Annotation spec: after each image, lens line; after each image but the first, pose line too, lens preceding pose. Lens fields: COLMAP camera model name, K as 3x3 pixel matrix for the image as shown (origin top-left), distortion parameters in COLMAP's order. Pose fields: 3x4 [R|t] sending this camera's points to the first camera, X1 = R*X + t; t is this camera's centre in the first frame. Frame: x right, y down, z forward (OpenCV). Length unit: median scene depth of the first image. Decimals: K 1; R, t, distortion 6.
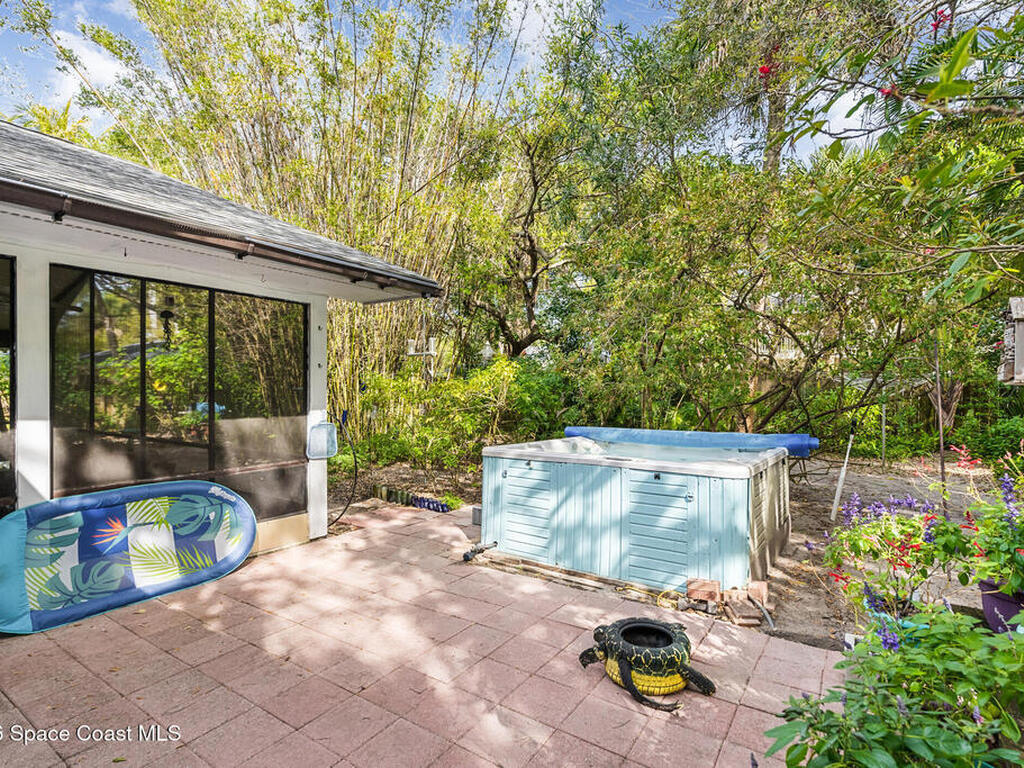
lens RADIAL K [[506.1, 0, 516.7], [0, 506.1, 390.0], [0, 0, 1]] dist [-0.007664, 0.000429]
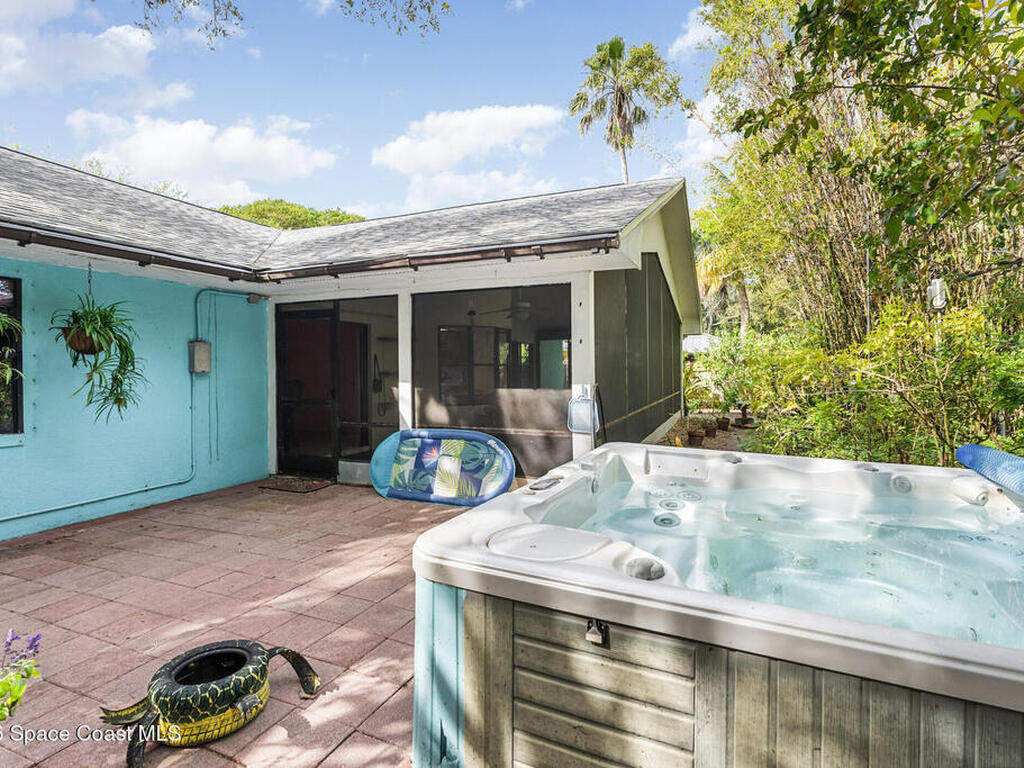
lens RADIAL K [[506.1, 0, 516.1], [0, 506.1, 375.5], [0, 0, 1]] dist [-0.007664, 0.000429]
pose [[0.196021, 0.013209, -0.980511, 0.809254], [0.009376, 0.999838, 0.015344, 0.006913], [0.980555, -0.012201, 0.195865, 0.937493]]
